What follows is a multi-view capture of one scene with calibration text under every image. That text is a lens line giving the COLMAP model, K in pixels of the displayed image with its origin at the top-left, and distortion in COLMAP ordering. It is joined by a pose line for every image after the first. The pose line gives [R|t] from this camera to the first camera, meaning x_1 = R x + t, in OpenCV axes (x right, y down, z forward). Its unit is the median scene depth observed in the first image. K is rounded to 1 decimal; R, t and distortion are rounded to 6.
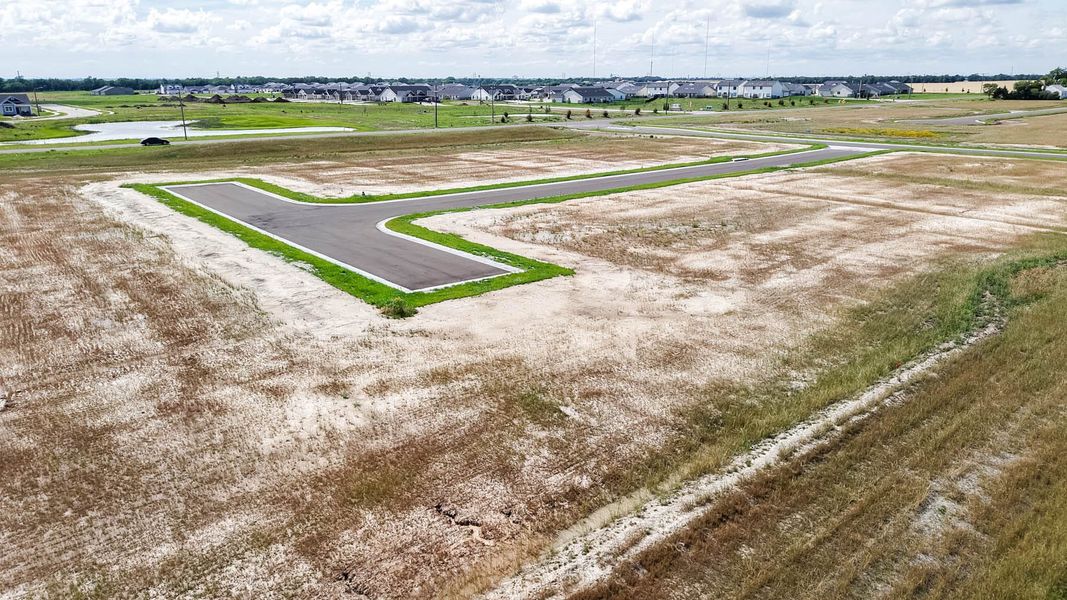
lens RADIAL K [[716.2, 0, 535.2], [0, 716.2, 299.7], [0, 0, 1]] dist [0.038369, -0.038862]
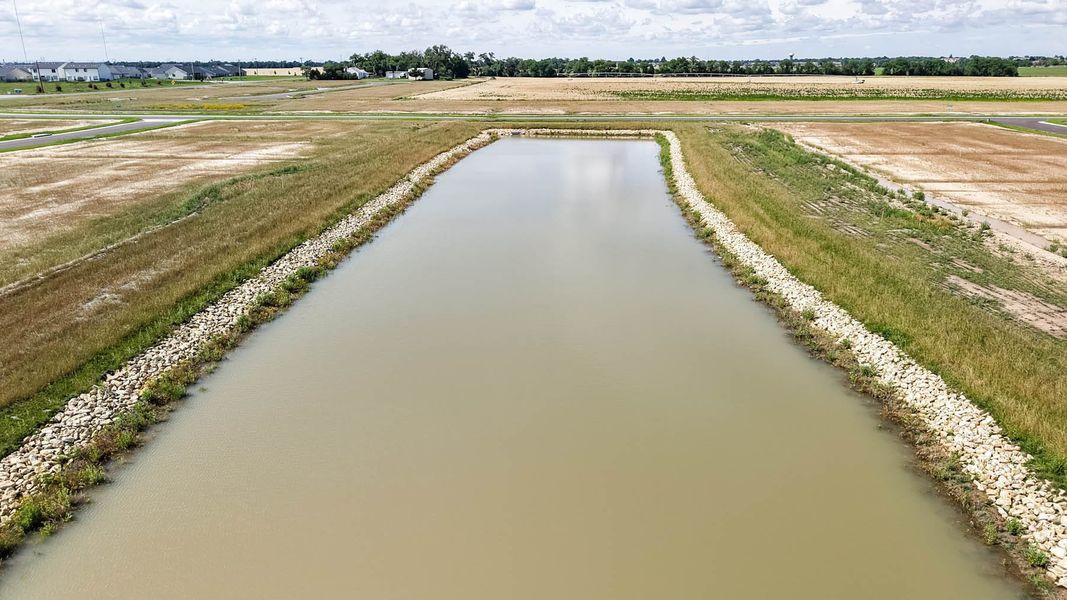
lens RADIAL K [[716.2, 0, 535.2], [0, 716.2, 299.7], [0, 0, 1]] dist [0.038369, -0.038862]
pose [[0.690855, -0.224355, 0.687302, 0.008722], [0.212401, 0.971667, 0.103681, 0.023373], [-0.691090, 0.074355, 0.718934, -0.057124]]
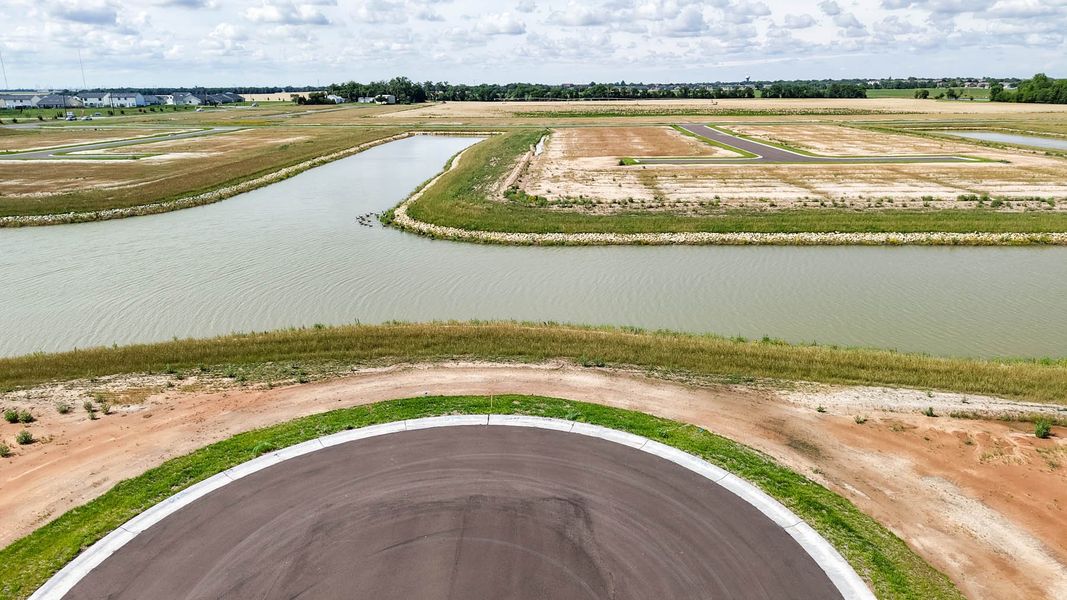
lens RADIAL K [[716.2, 0, 535.2], [0, 716.2, 299.7], [0, 0, 1]] dist [0.038369, -0.038862]
pose [[0.668394, -0.214780, 0.712123, -0.191621], [0.224486, 0.971008, 0.082160, 0.104435], [-0.709123, 0.104947, 0.697230, -0.351734]]
